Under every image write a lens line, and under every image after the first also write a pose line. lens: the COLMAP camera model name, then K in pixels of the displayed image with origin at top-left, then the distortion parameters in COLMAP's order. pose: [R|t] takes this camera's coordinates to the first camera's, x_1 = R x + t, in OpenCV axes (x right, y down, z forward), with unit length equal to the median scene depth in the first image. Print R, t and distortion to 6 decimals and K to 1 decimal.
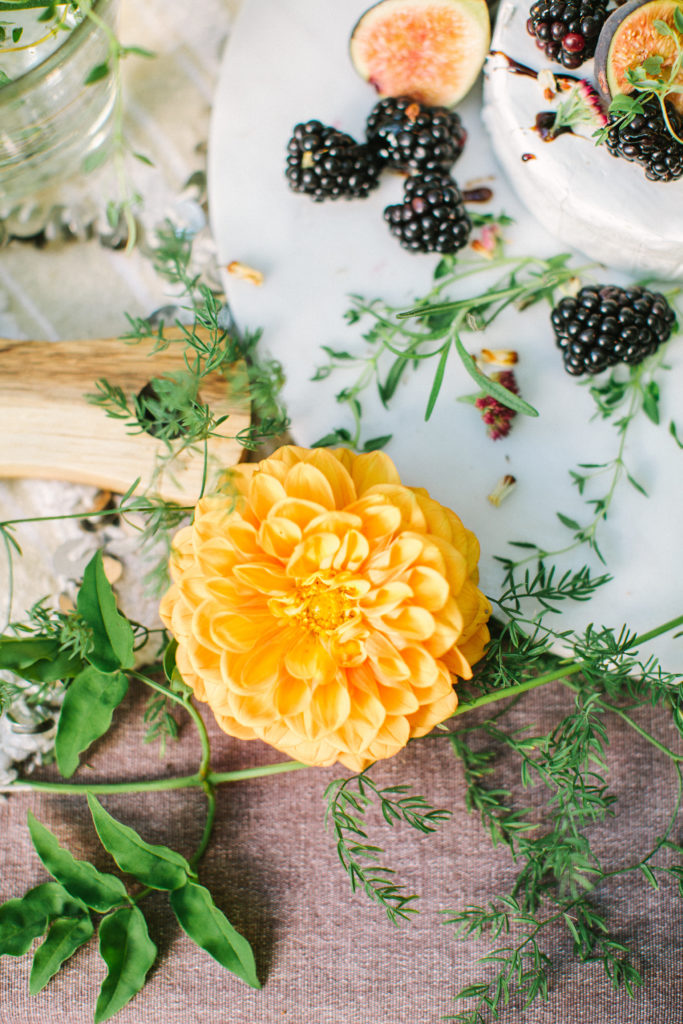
lens RADIAL K [[1629.6, 0, 360.9], [0, 1629.6, 509.7], [0, 0, 1]] dist [-0.228521, 0.116434]
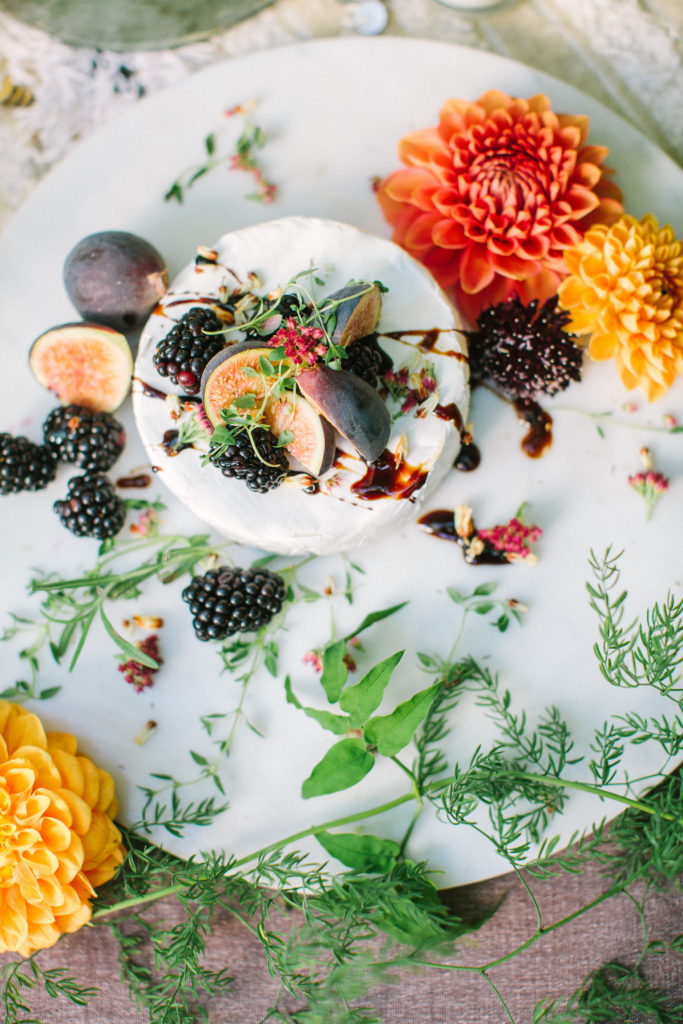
lens RADIAL K [[1550.6, 0, 341.5], [0, 1550.6, 512.0], [0, 0, 1]] dist [-0.210207, 0.156244]
pose [[0.998528, -0.003129, -0.054154, 0.299247], [0.005627, 0.998924, 0.046034, -0.233218], [0.053952, -0.046271, 0.997471, -0.163078]]
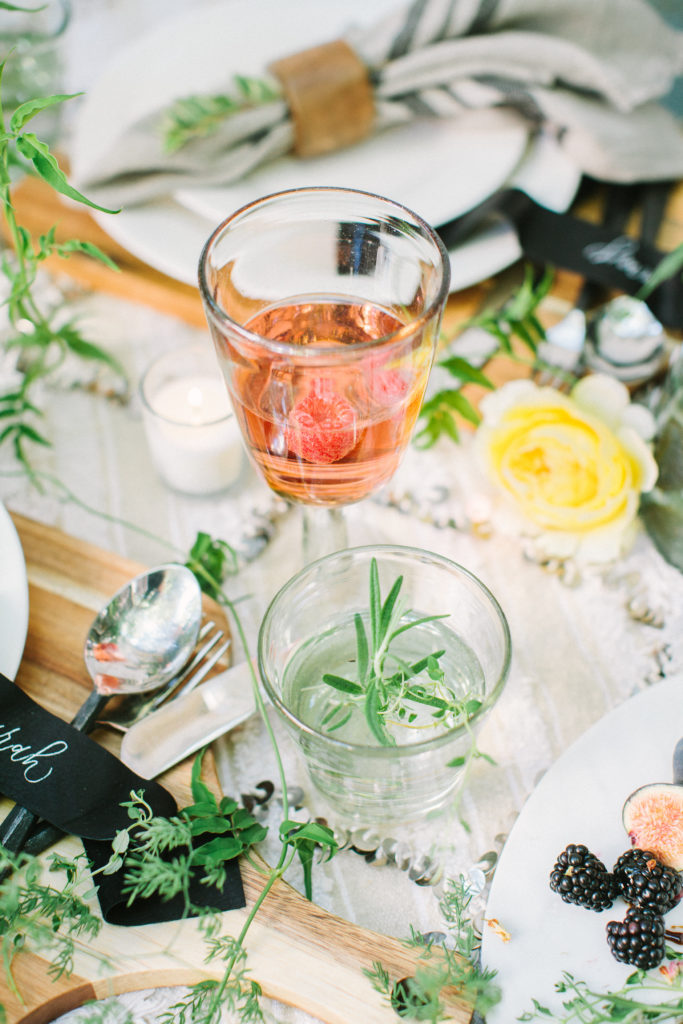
lens RADIAL K [[1550.6, 0, 341.5], [0, 1550.6, 512.0], [0, 0, 1]] dist [-0.210207, 0.156244]
pose [[0.917140, 0.304938, -0.256647, 0.031343], [-0.386085, 0.839601, -0.382112, 0.108121], [0.098961, 0.449537, 0.887763, -0.351574]]
